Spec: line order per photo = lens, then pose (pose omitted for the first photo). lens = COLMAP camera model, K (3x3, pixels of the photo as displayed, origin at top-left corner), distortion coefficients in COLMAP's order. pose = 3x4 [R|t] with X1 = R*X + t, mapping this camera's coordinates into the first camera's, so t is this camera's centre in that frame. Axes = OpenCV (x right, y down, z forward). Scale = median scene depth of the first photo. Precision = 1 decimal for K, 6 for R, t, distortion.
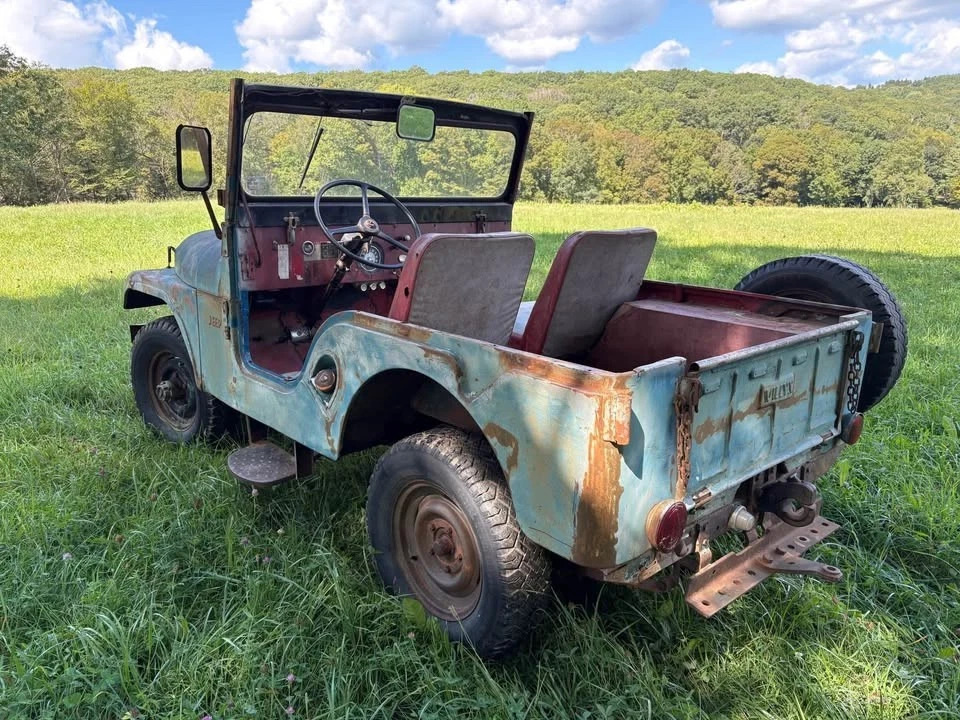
lens RADIAL K [[734.0, 0, 480.0], [0, 734.0, 360.0], [0, 0, 1]] dist [0.041709, -0.045909]
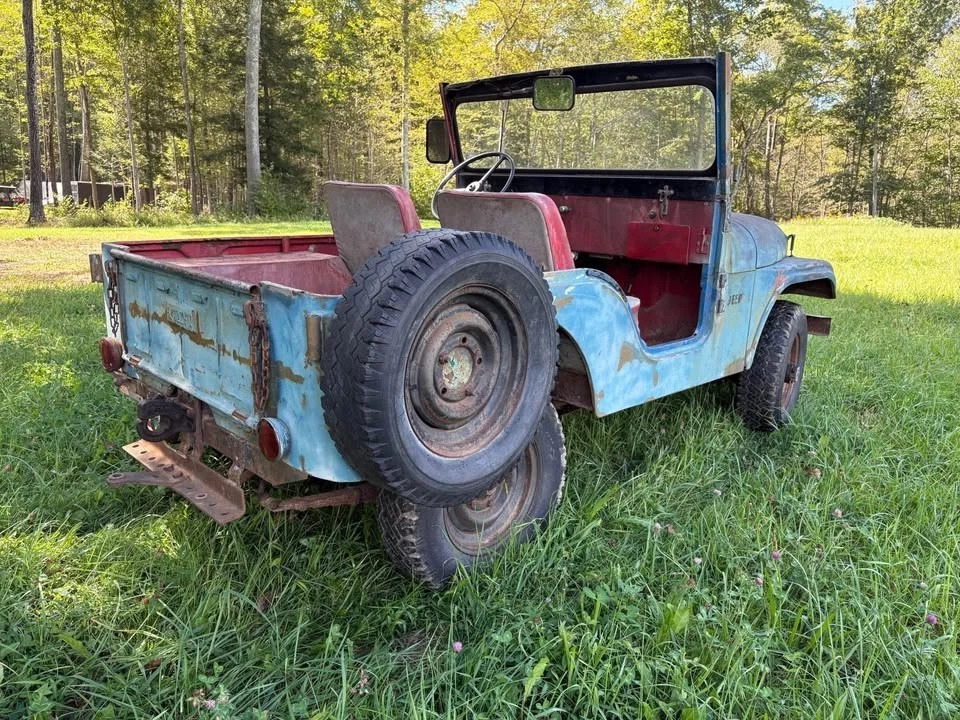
lens RADIAL K [[734.0, 0, 480.0], [0, 734.0, 360.0], [0, 0, 1]] dist [0.041709, -0.045909]
pose [[0.012529, 0.217079, -0.976074, 0.954145], [-0.267486, 0.941303, 0.205912, -0.151481], [0.963480, 0.258506, 0.069860, 0.891739]]
